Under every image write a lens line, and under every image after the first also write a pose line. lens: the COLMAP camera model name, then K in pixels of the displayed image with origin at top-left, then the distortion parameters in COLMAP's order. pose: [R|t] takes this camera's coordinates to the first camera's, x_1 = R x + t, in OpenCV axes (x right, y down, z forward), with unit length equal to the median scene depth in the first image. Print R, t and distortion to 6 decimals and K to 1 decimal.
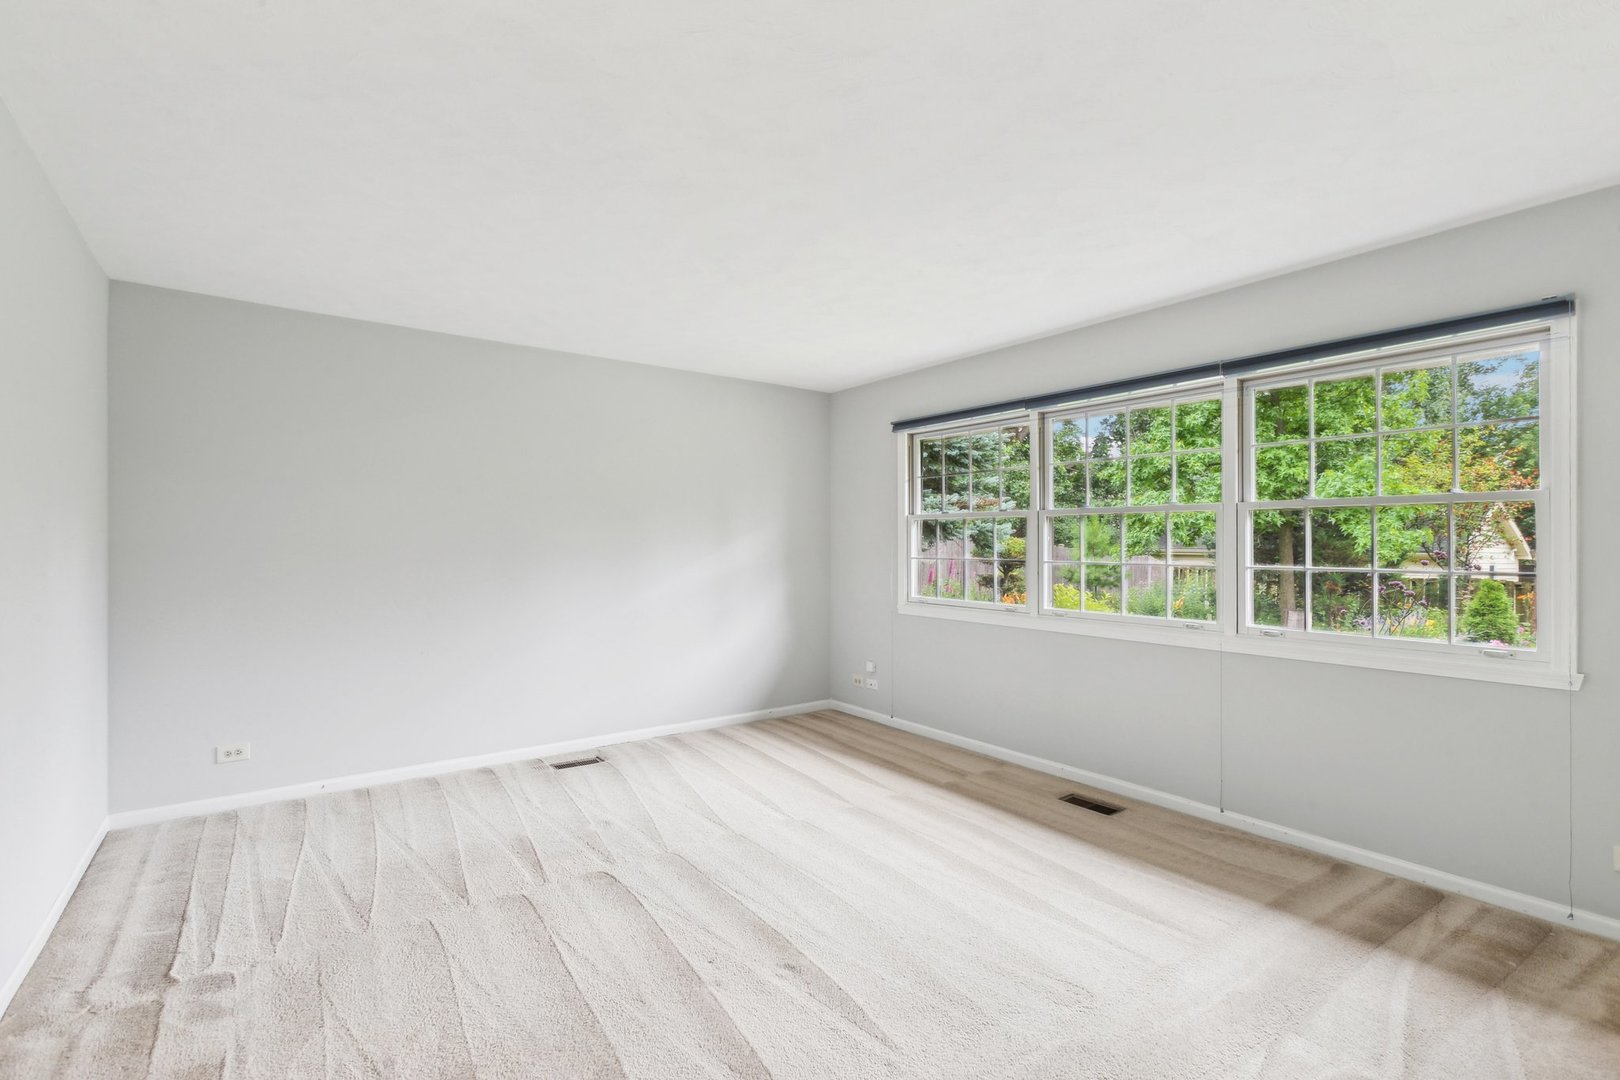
lens RADIAL K [[750.5, 0, 814.7], [0, 750.5, 544.9], [0, 0, 1]] dist [0.005868, 0.000965]
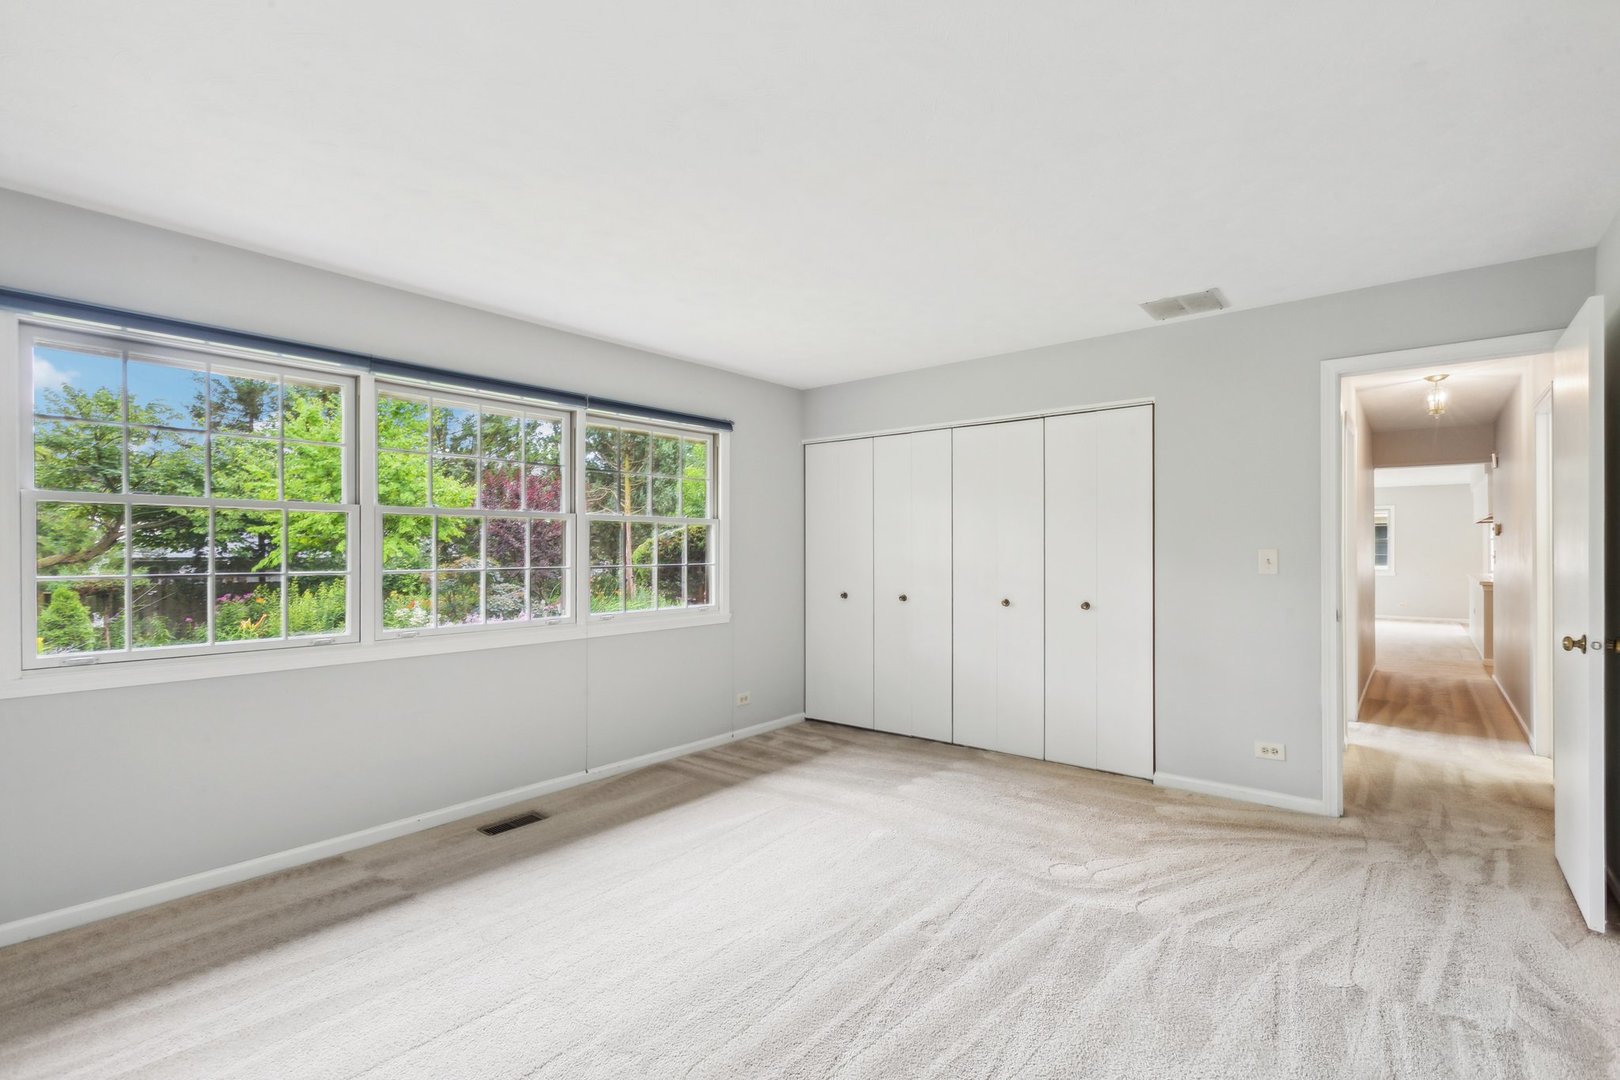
lens RADIAL K [[750.5, 0, 814.7], [0, 750.5, 544.9], [0, 0, 1]] dist [0.005868, 0.000965]
pose [[-0.256854, 0.005239, 0.966436, -0.693151], [0.005141, 0.999979, -0.004055, 0.000983], [-0.966437, 0.003927, -0.256876, 0.941798]]
